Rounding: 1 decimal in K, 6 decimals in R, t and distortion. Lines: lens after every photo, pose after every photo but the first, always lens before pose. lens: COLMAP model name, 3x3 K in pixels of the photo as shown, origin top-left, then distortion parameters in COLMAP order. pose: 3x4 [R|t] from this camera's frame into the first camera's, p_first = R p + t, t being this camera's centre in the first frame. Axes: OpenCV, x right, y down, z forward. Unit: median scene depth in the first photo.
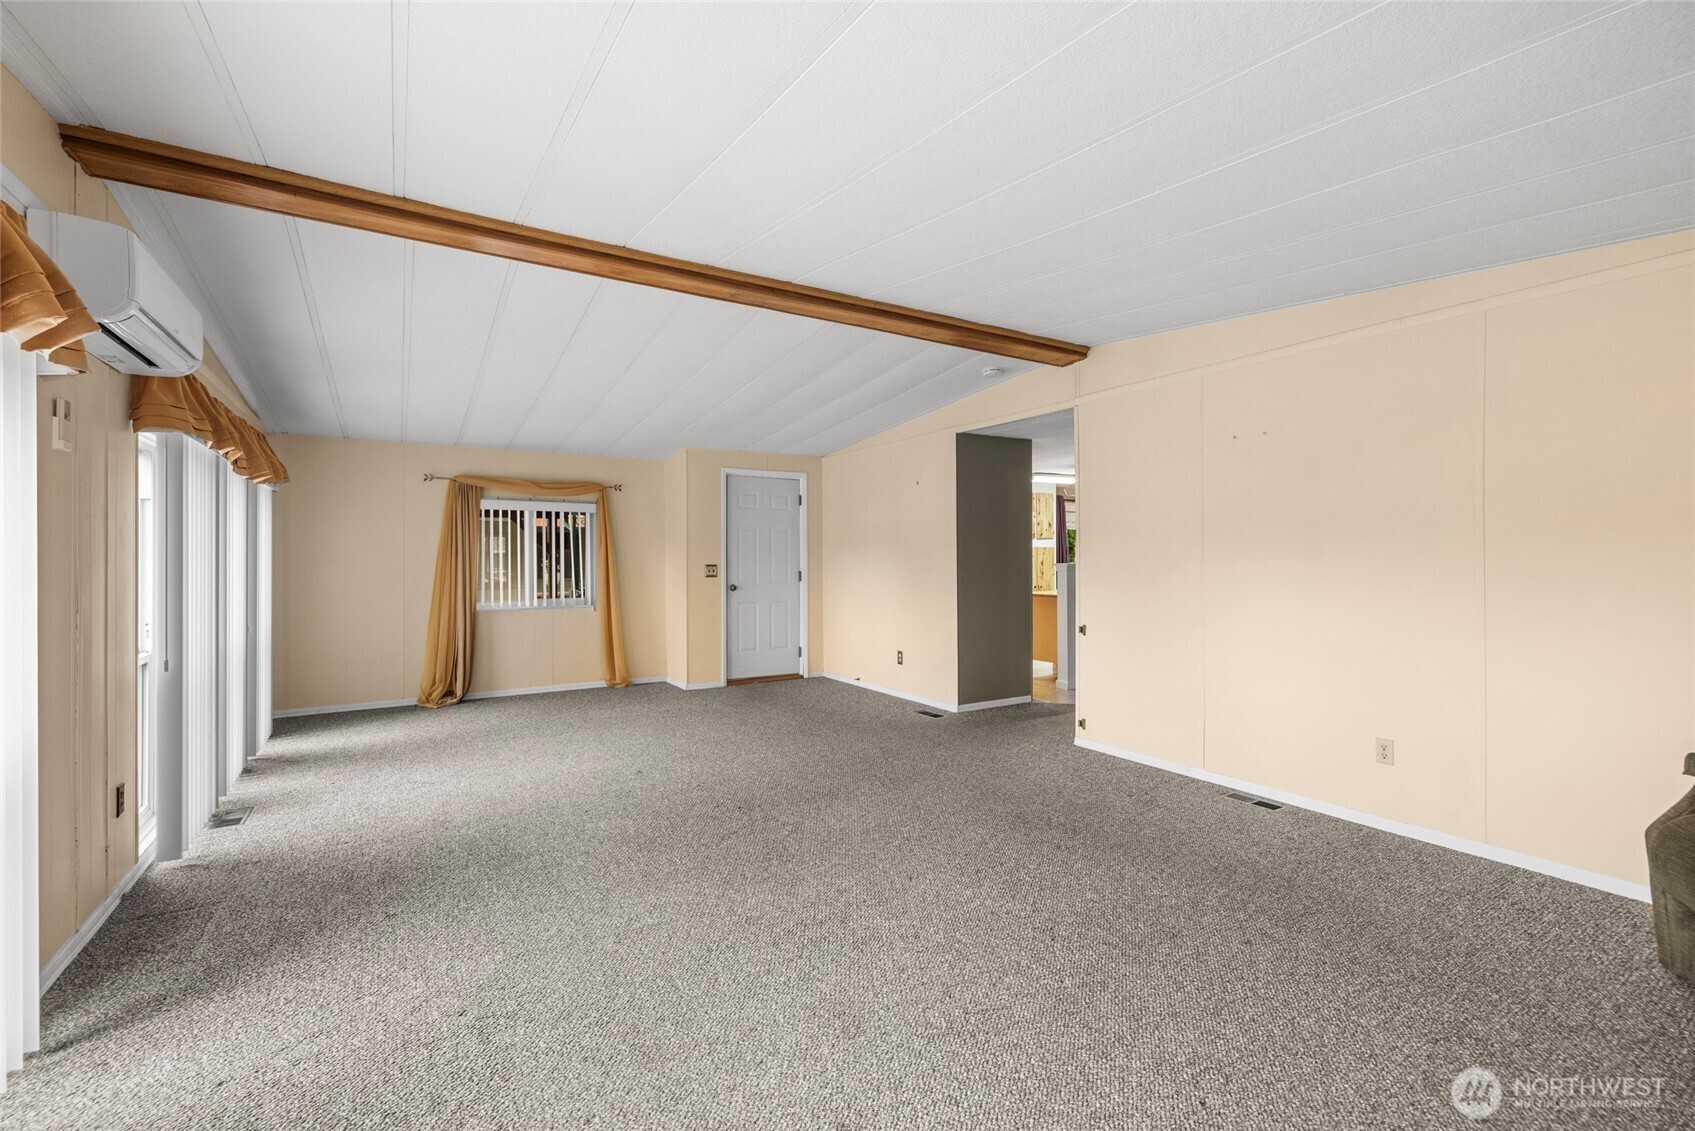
lens RADIAL K [[720.7, 0, 817.3], [0, 720.7, 558.6], [0, 0, 1]] dist [-0.002220, -0.000186]
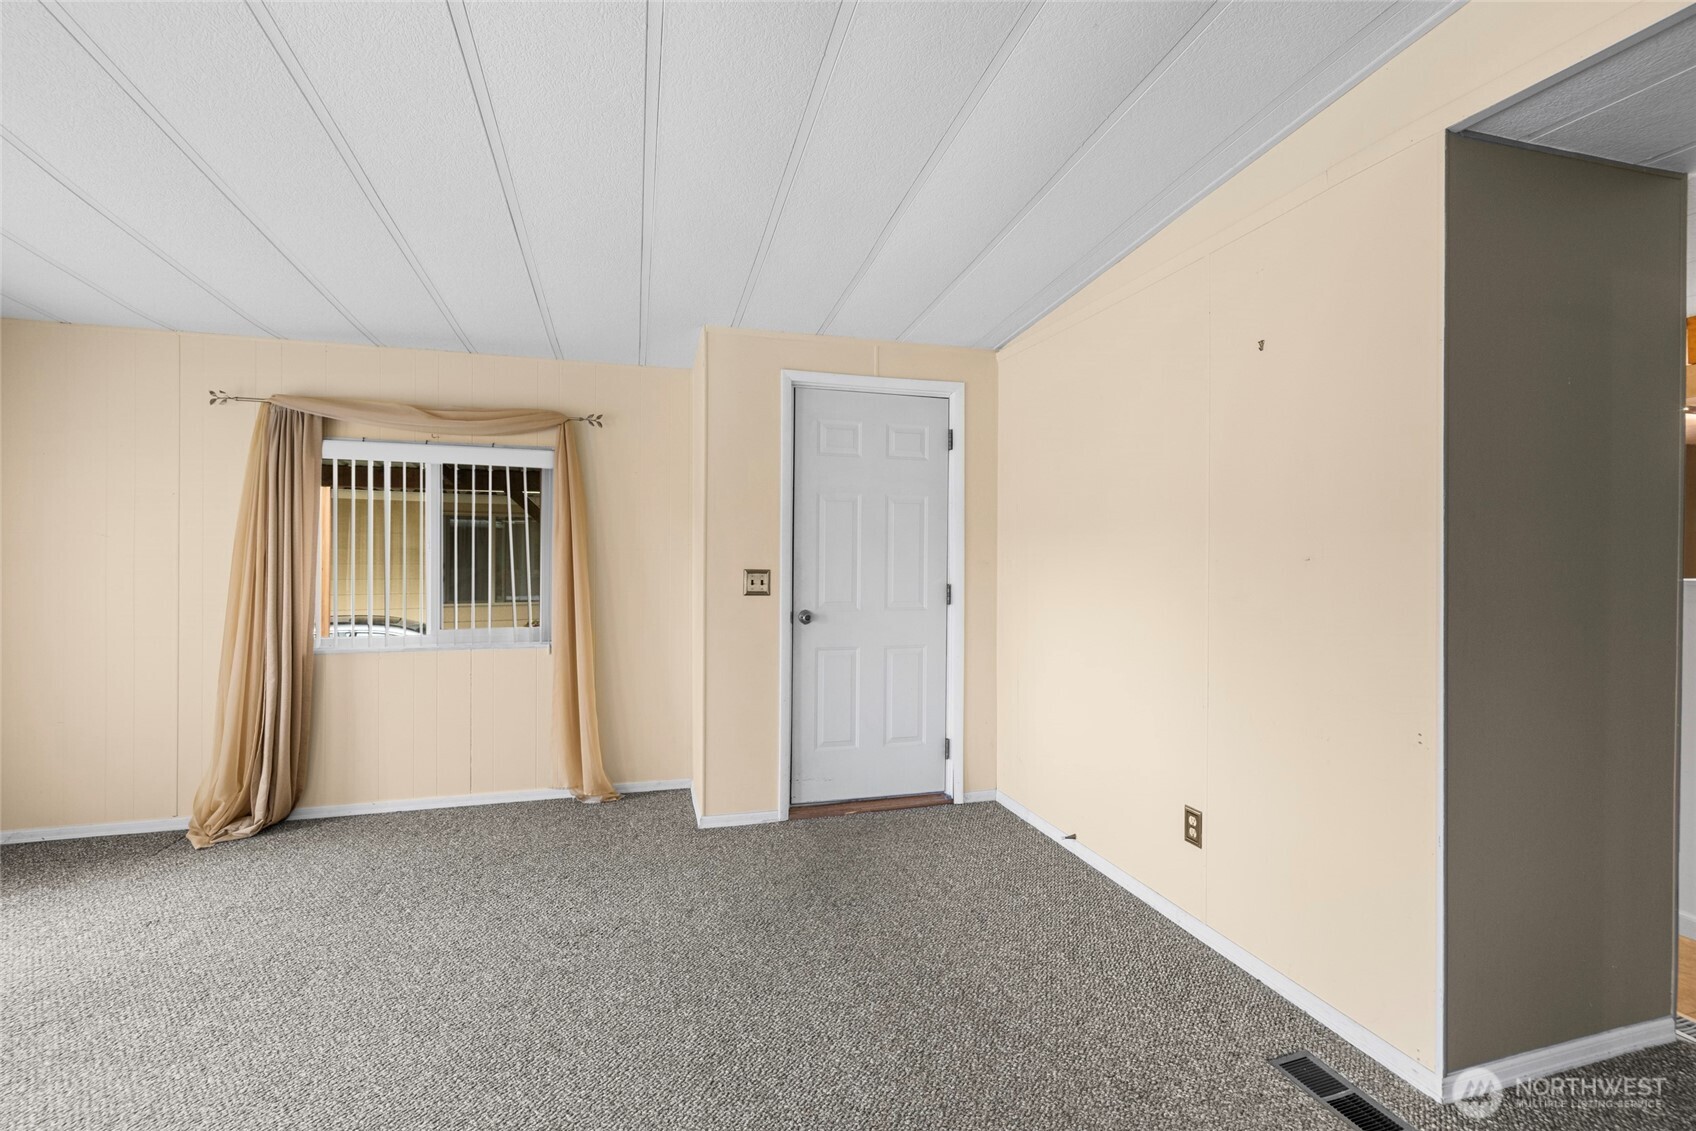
lens RADIAL K [[704.9, 0, 843.5], [0, 704.9, 557.5], [0, 0, 1]] dist [-0.000254, -0.000013]
pose [[0.970001, 0.008697, -0.242946, 0.024866], [-0.007955, 0.999960, 0.004031, -0.002035], [0.242972, -0.001978, 0.970031, 0.563487]]
